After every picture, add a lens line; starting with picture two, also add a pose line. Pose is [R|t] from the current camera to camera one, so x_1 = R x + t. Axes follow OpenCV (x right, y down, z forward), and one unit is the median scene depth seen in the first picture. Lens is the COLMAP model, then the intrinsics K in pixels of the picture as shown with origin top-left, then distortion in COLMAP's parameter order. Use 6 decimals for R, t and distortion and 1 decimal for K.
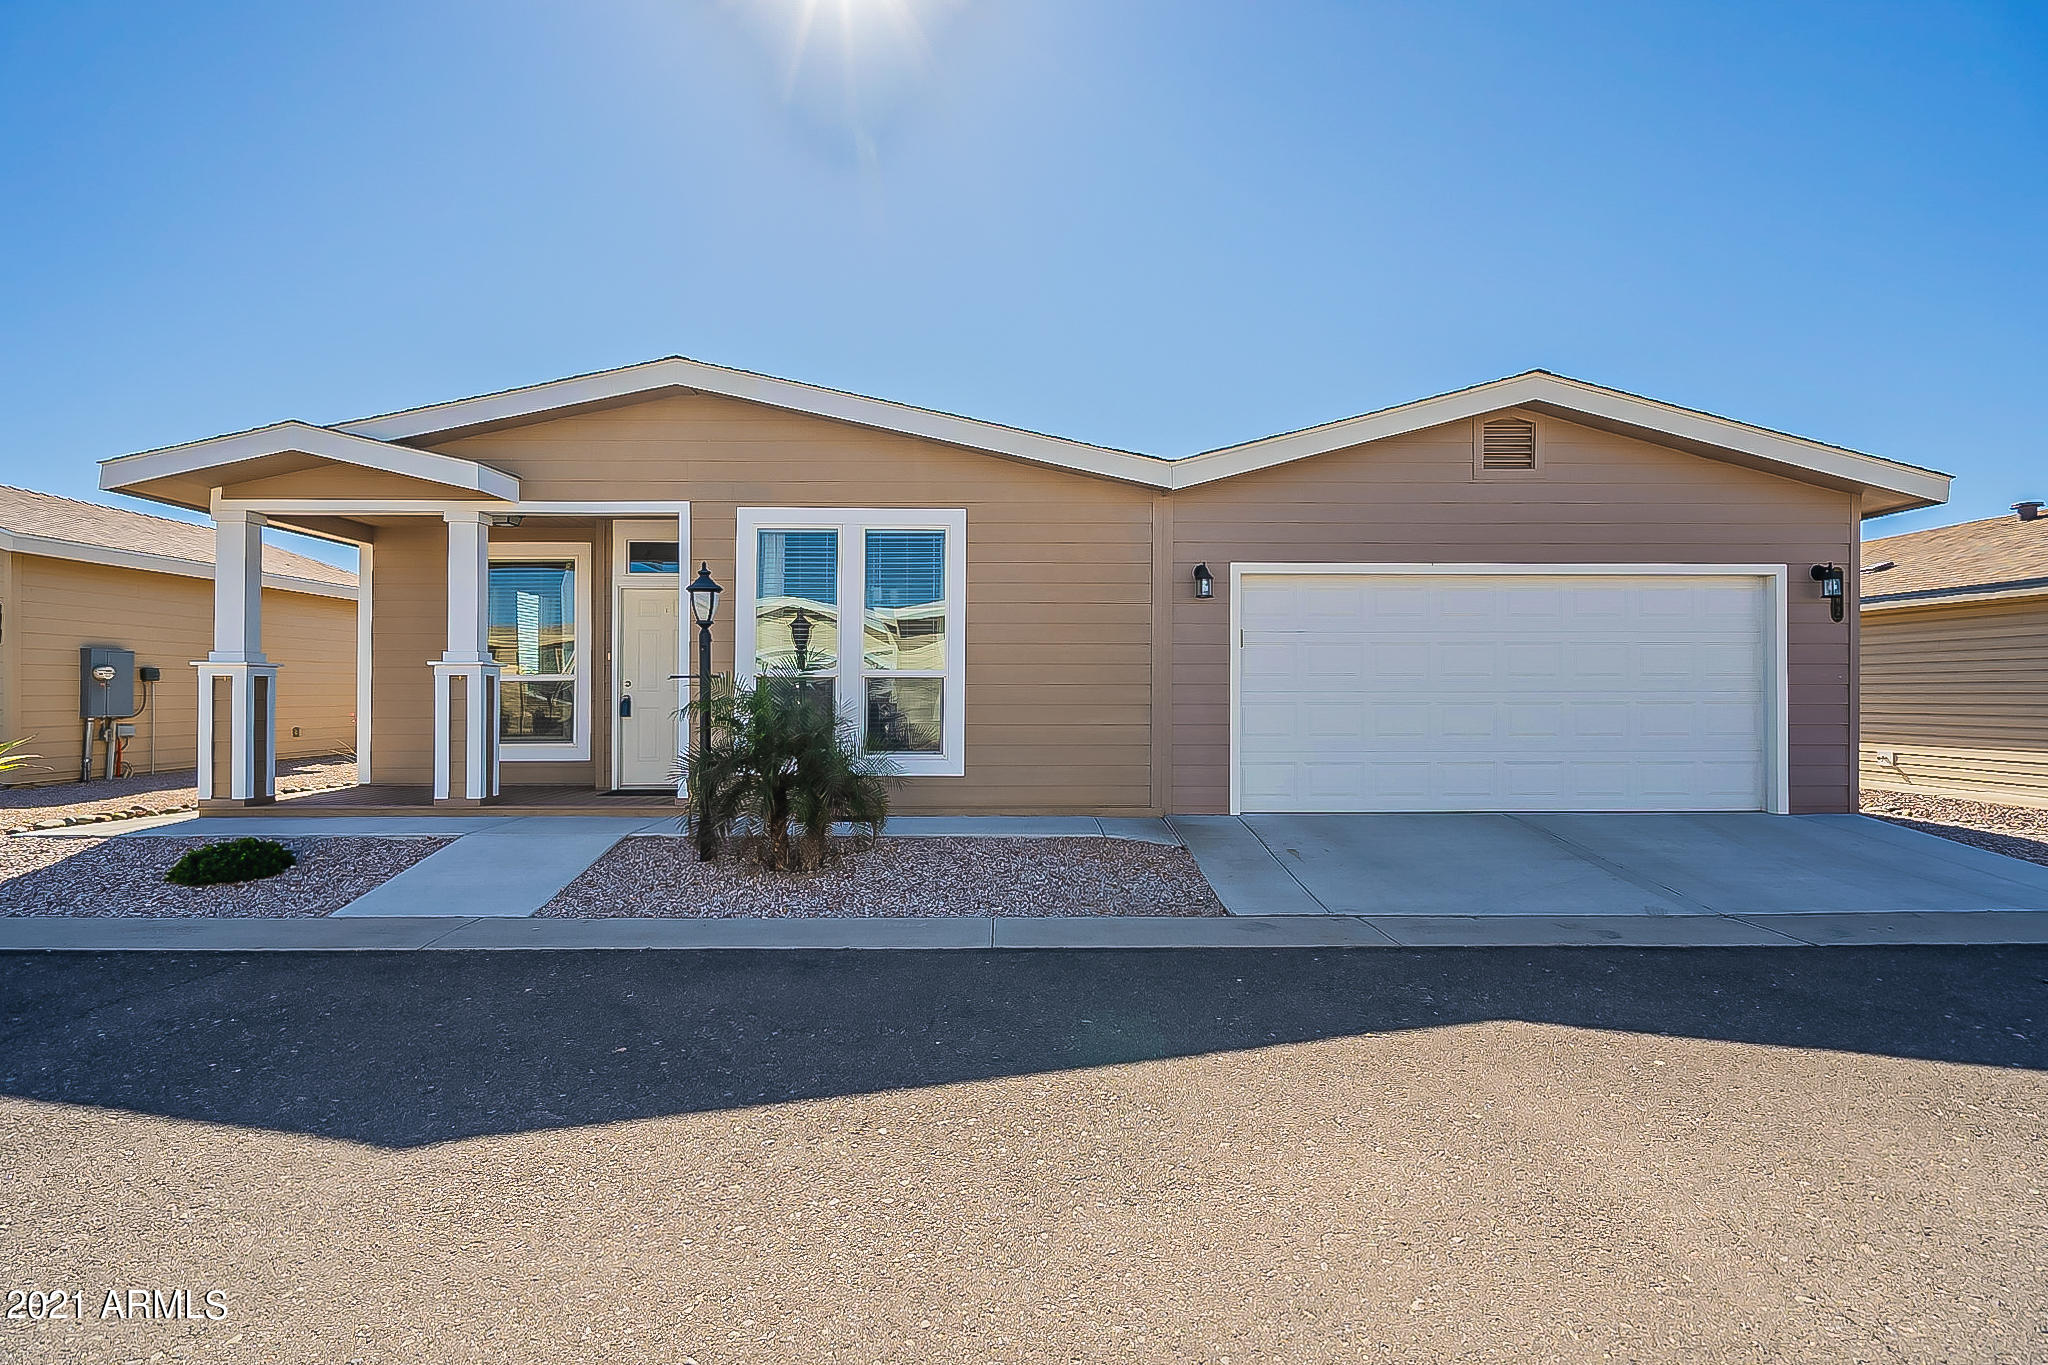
lens RADIAL K [[808.2, 0, 1024.0], [0, 808.2, 682.5], [0, 0, 1]] dist [0.000269, -0.000011]
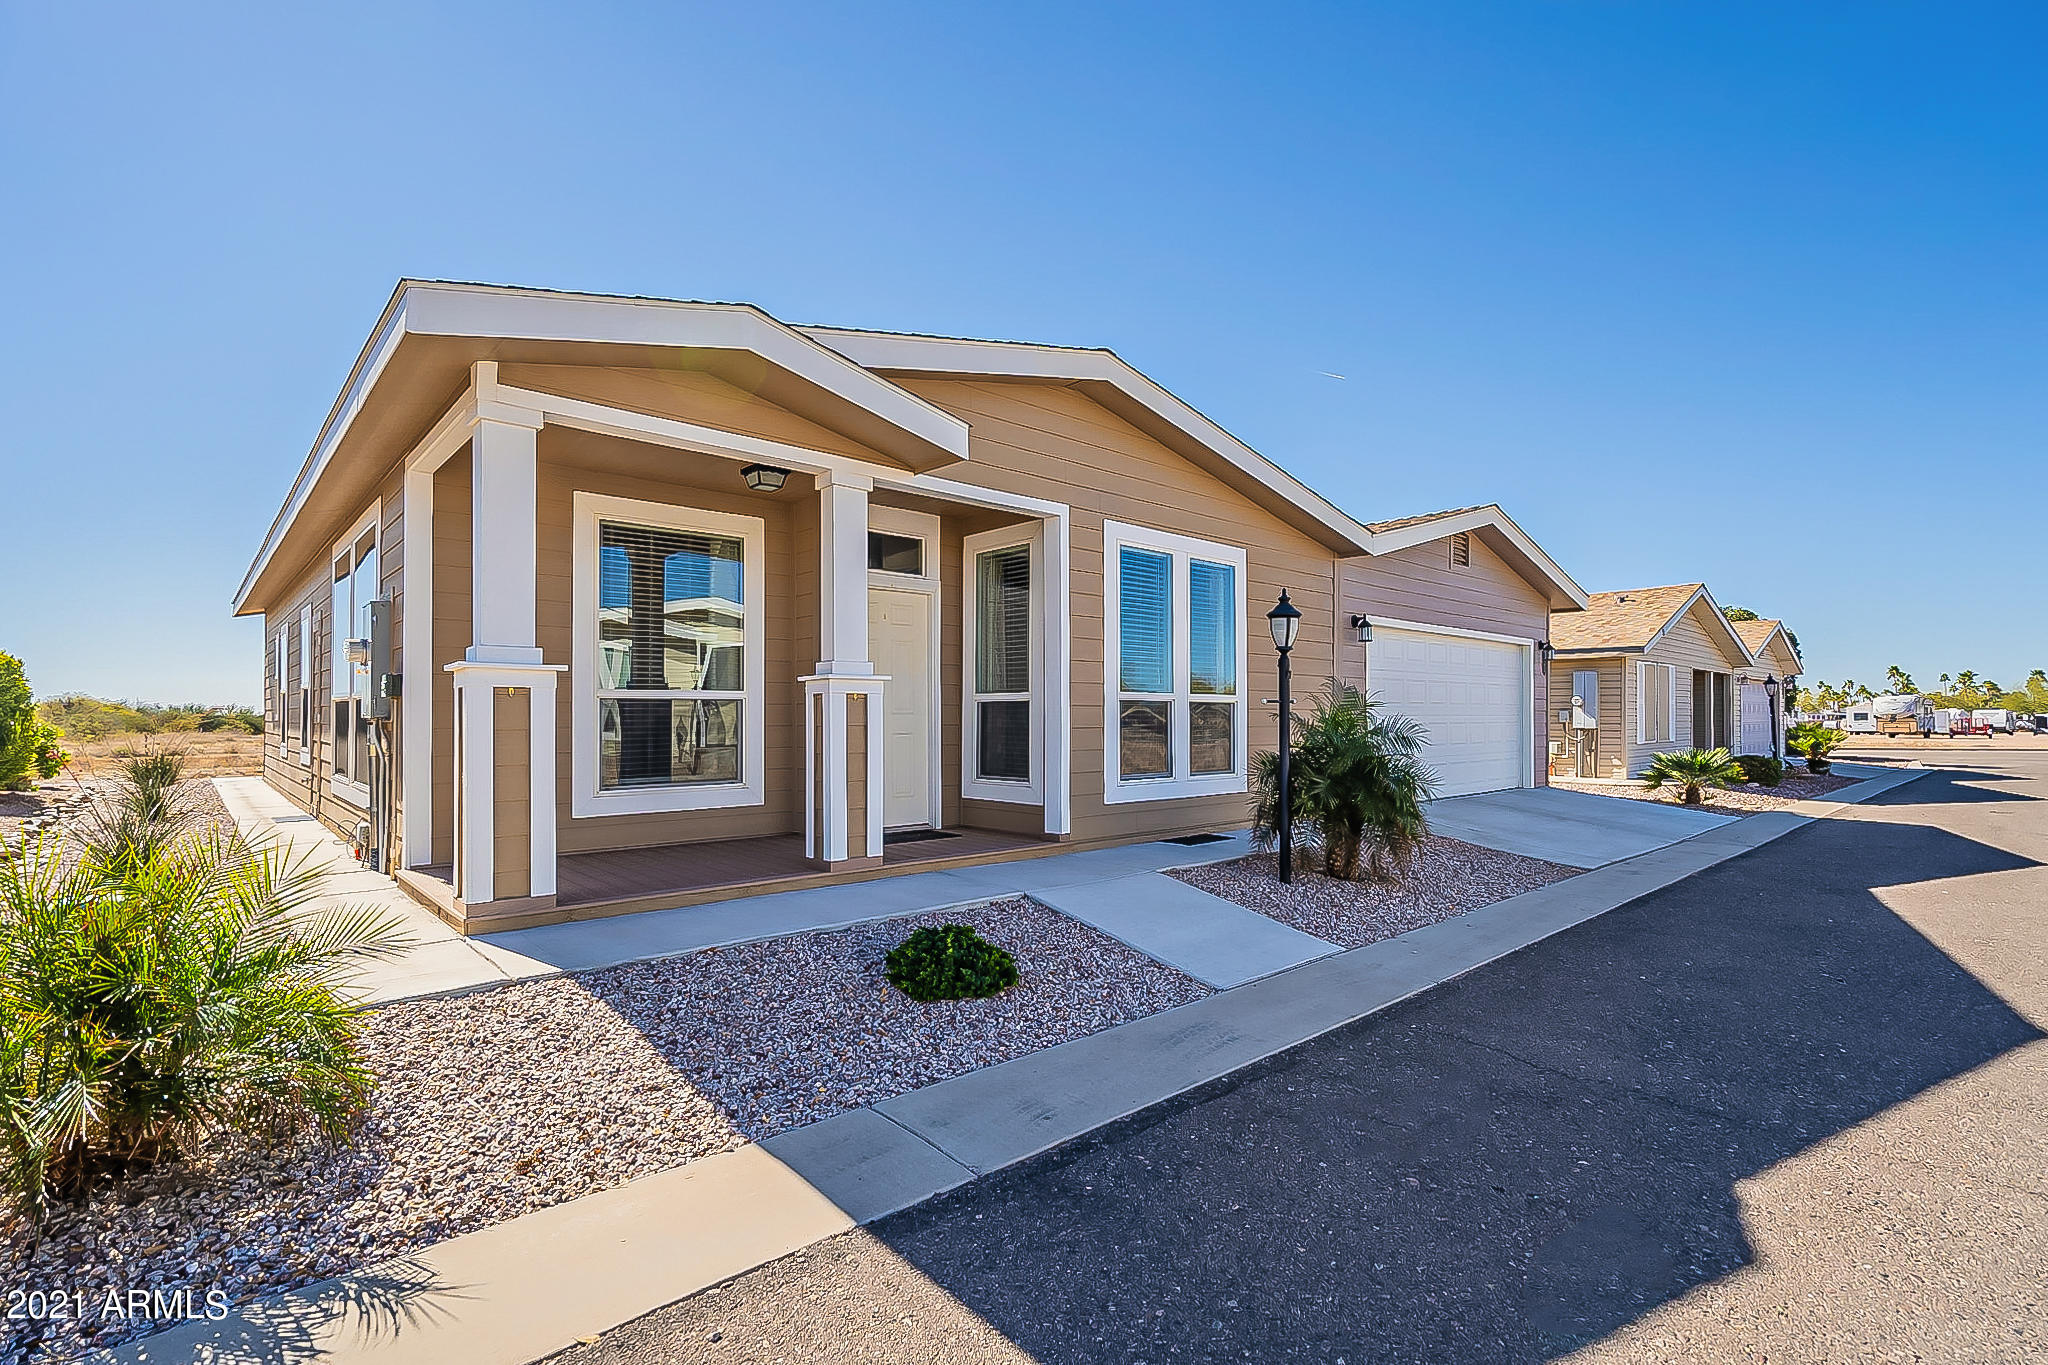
lens RADIAL K [[950.3, 0, 1020.3], [0, 950.3, 690.3], [0, 0, 1]] dist [0.002597, 0.000511]
pose [[0.751969, 0.018918, 0.658927, -1.153294], [-0.004618, 0.999715, -0.023432, 0.008885], [-0.659182, 0.014577, 0.751842, 0.232510]]
